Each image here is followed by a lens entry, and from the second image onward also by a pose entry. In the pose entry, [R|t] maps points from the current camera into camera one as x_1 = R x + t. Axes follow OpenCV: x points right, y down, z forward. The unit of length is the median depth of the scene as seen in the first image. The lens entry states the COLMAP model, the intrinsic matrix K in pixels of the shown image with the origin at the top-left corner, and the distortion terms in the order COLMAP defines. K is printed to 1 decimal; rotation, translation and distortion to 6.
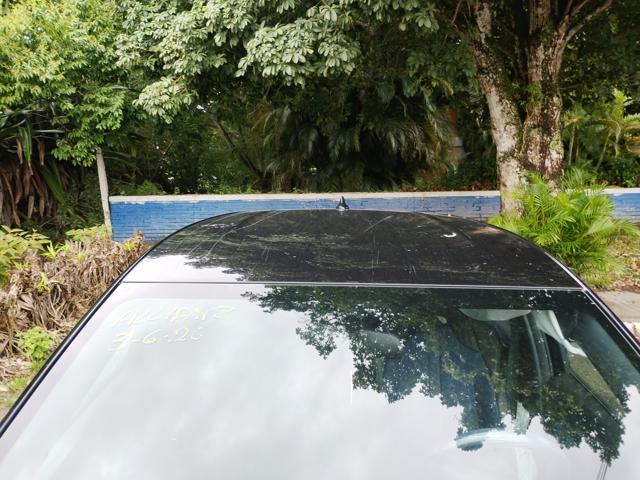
lens RADIAL K [[554.3, 0, 320.0], [0, 554.3, 240.0], [0, 0, 1]] dist [0.104962, -0.081018]
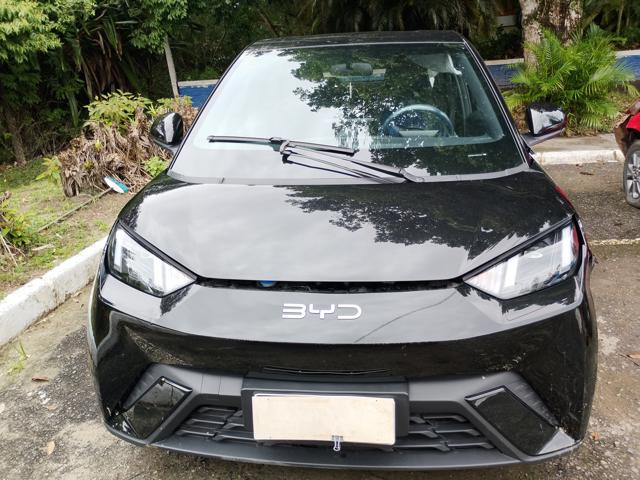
lens RADIAL K [[539.2, 0, 320.0], [0, 539.2, 240.0], [0, 0, 1]] dist [0.008361, -0.004617]
pose [[0.995029, -0.021893, -0.097147, 0.022085], [0.040187, 0.980850, 0.190572, 0.073825], [0.091114, -0.193529, 0.976854, -0.198726]]
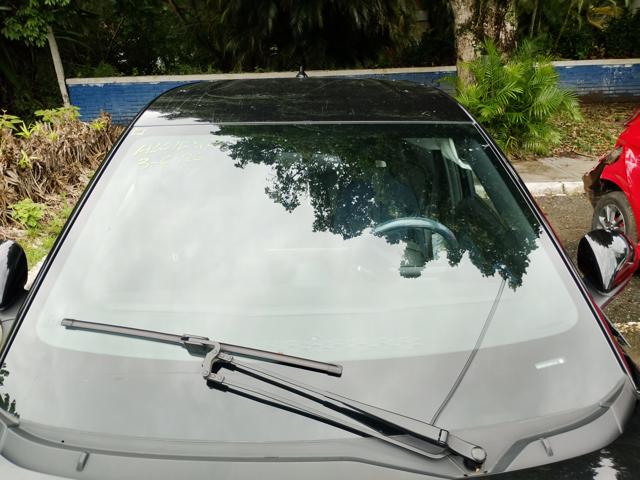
lens RADIAL K [[551.8, 0, 320.0], [0, 551.8, 240.0], [0, 0, 1]] dist [0.069513, -0.058844]
pose [[0.997702, -0.037814, 0.056229, 0.001145], [0.025565, 0.978541, 0.204461, 0.015260], [-0.062754, -0.202553, 0.977258, -0.067226]]
